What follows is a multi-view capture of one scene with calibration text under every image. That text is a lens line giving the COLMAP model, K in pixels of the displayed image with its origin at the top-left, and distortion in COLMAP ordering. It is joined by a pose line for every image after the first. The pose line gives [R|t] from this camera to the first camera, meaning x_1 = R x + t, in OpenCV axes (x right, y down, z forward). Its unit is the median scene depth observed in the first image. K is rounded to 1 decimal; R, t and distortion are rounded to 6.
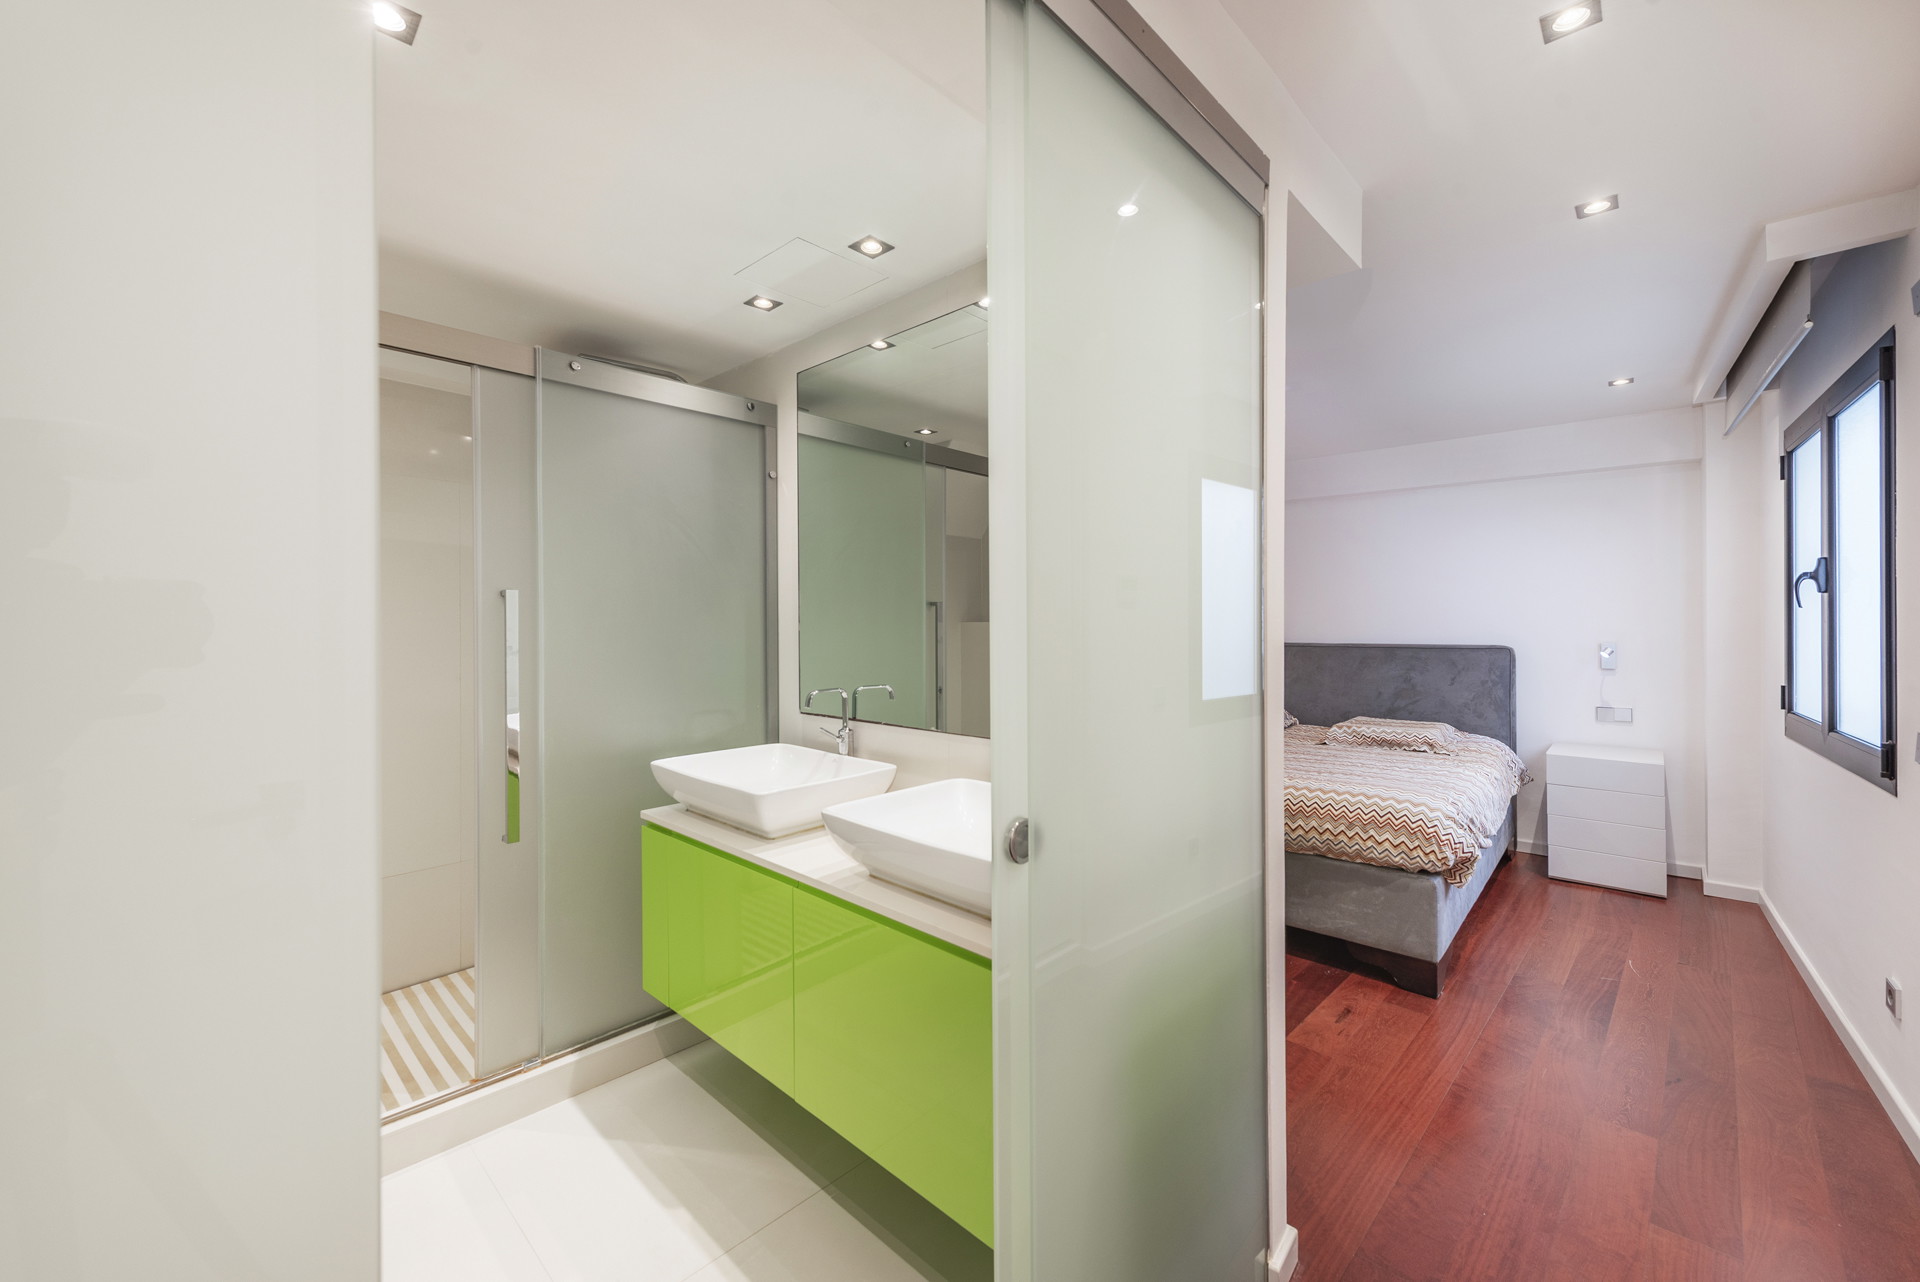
lens RADIAL K [[760.4, 0, 958.1], [0, 760.4, 628.6], [0, 0, 1]] dist [-0.003119, -0.000293]
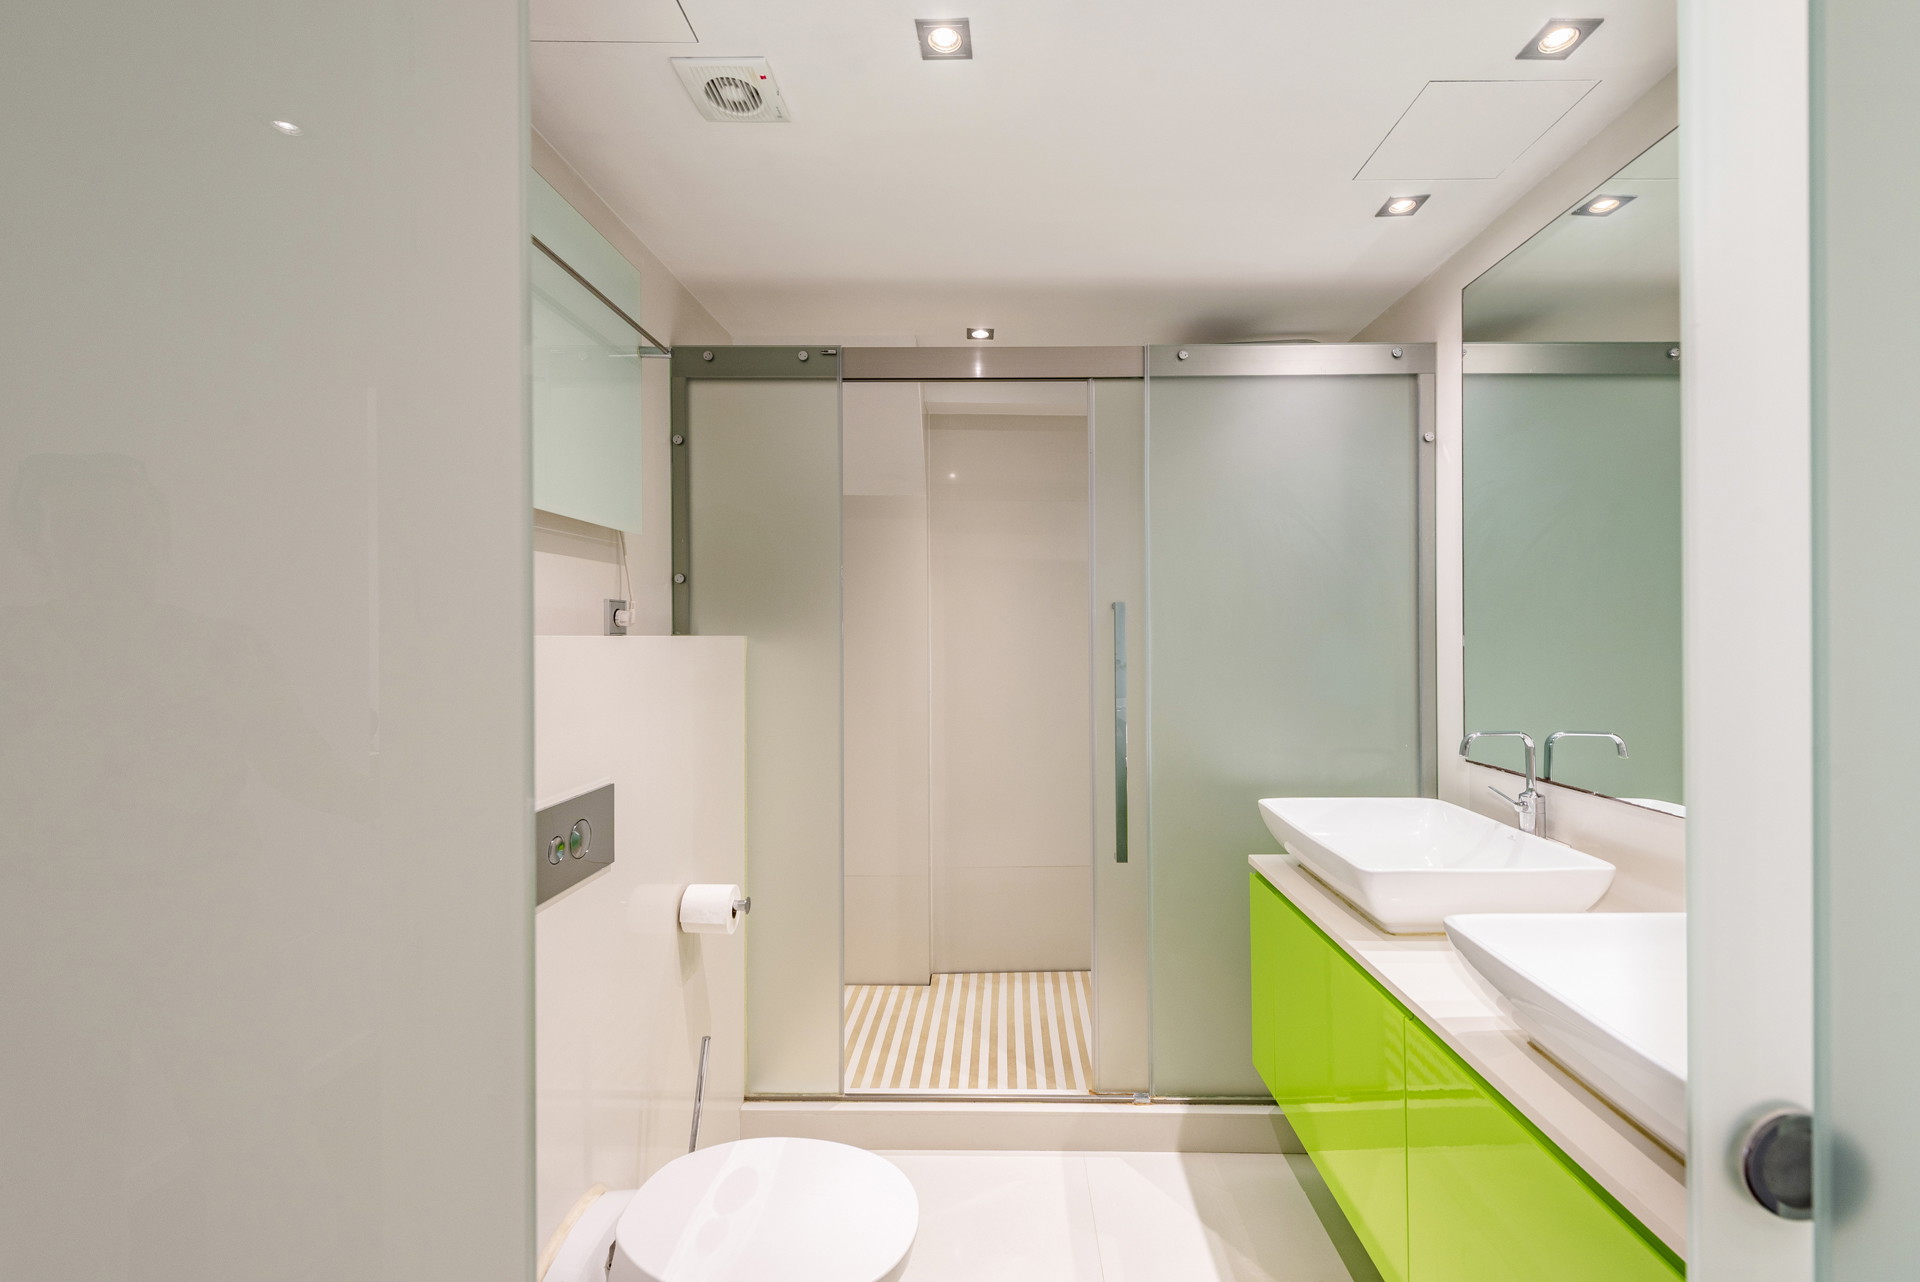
lens RADIAL K [[819.9, 0, 963.6], [0, 819.9, 641.5], [0, 0, 1]] dist [0.002440, 0.000539]
pose [[0.683811, 0.003348, -0.729652, 0.037172], [-0.005570, 0.999984, -0.000631, 0.001100], [0.729638, 0.004496, 0.683818, 0.134794]]
